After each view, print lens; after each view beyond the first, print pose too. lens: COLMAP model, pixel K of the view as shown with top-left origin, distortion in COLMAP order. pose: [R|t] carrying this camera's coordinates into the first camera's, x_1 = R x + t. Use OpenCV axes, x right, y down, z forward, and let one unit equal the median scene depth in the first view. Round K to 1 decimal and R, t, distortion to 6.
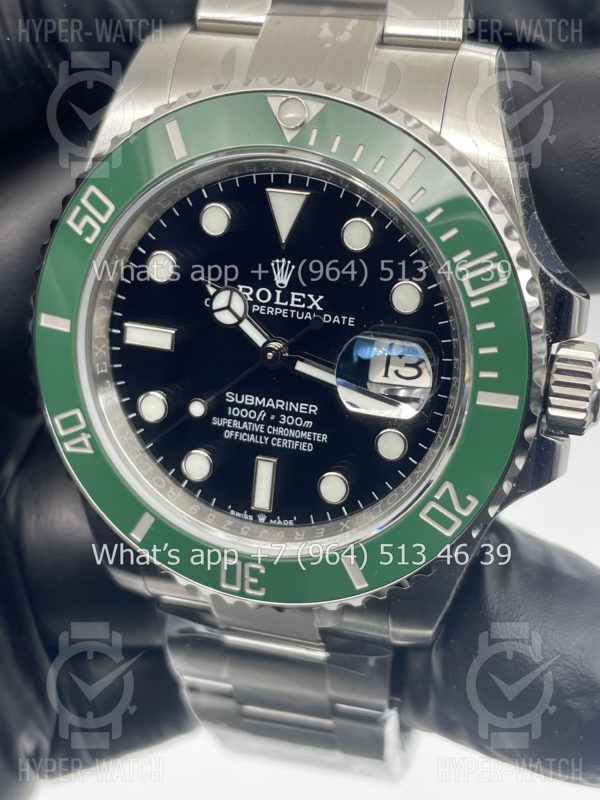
lens RADIAL K [[1303.7, 0, 331.7], [0, 1303.7, 396.7], [0, 0, 1]] dist [0.133520, 0.000000]
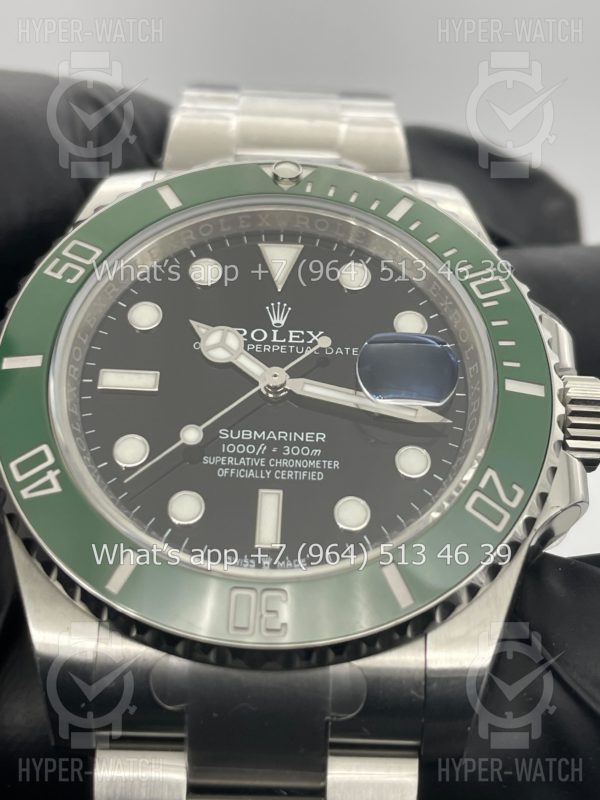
lens RADIAL K [[1303.7, 0, 315.8], [0, 1303.7, 411.3], [0, 0, 1]] dist [0.133520, 0.000000]
pose [[0.950294, 0.090781, 0.297826, -0.289947], [0.131971, 0.748933, -0.649371, 0.586173], [-0.282002, 0.656398, 0.699726, 0.351677]]
